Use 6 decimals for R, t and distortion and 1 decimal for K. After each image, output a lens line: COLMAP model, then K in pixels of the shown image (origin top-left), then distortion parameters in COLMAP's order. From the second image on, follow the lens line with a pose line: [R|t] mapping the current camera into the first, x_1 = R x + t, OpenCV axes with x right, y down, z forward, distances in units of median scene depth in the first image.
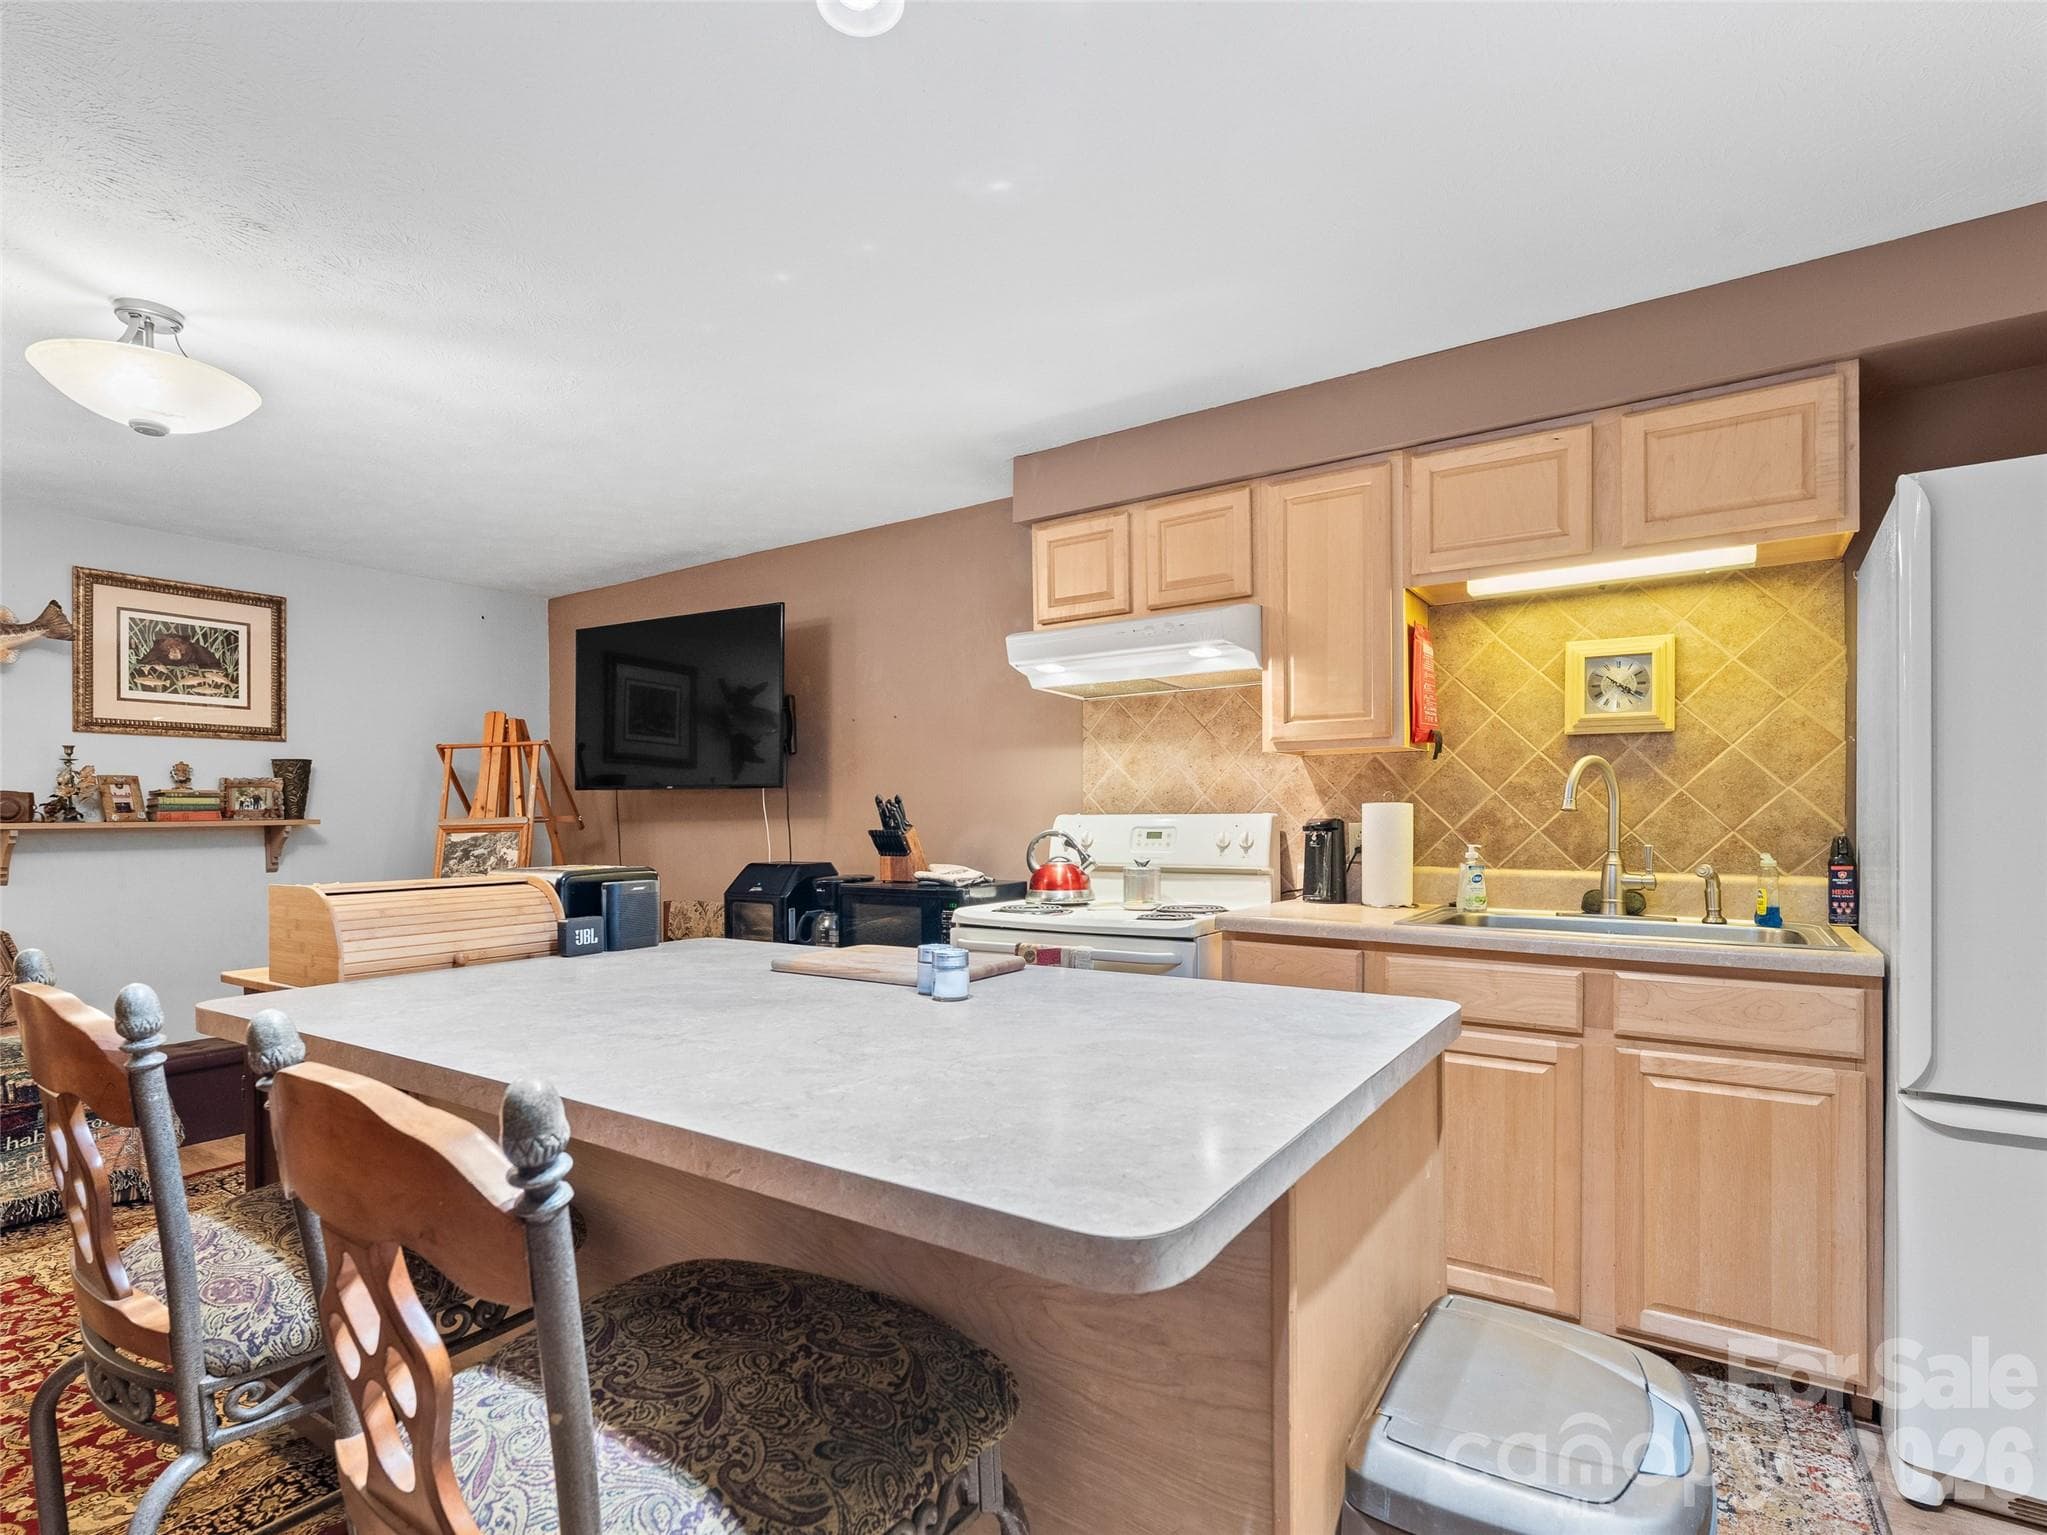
lens RADIAL K [[1017.9, 0, 1023.4], [0, 1017.9, 834.6], [0, 0, 1]] dist [-0.003229, -0.000558]
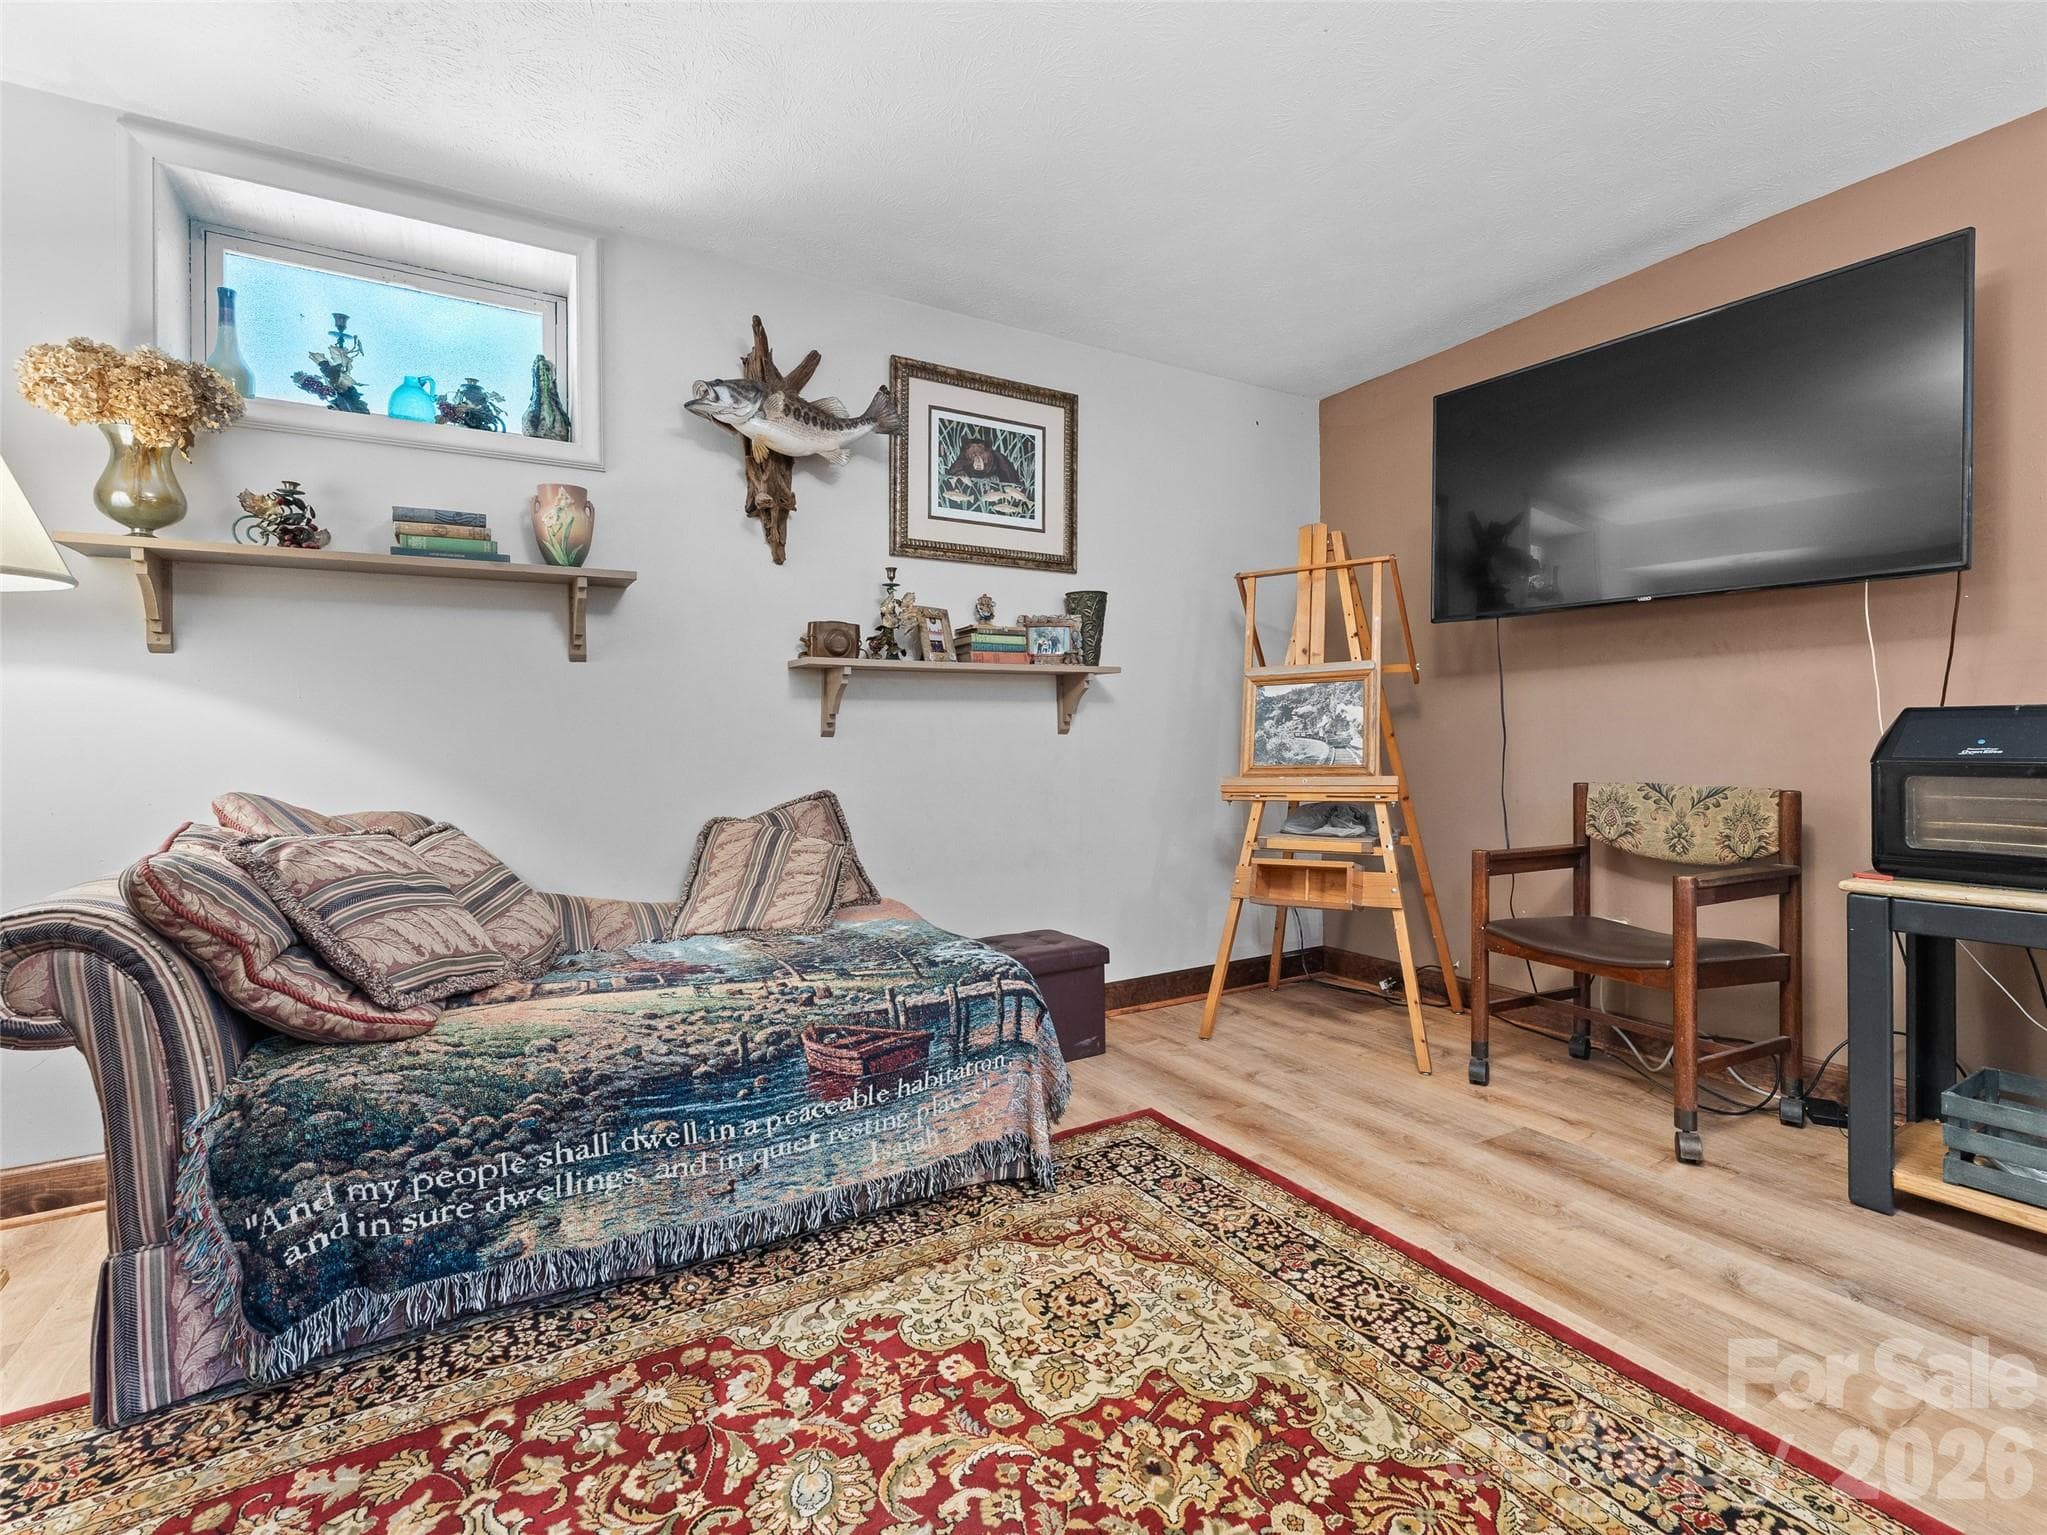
lens RADIAL K [[925.5, 0, 1023.5], [0, 925.5, 767.5], [0, 0, 1]] dist [-0.002938, -0.000531]
pose [[0.895189, 0.016816, -0.445370, -0.453338], [-0.009652, 0.999785, 0.018348, 0.052676], [0.445583, -0.012127, 0.895159, 0.333905]]
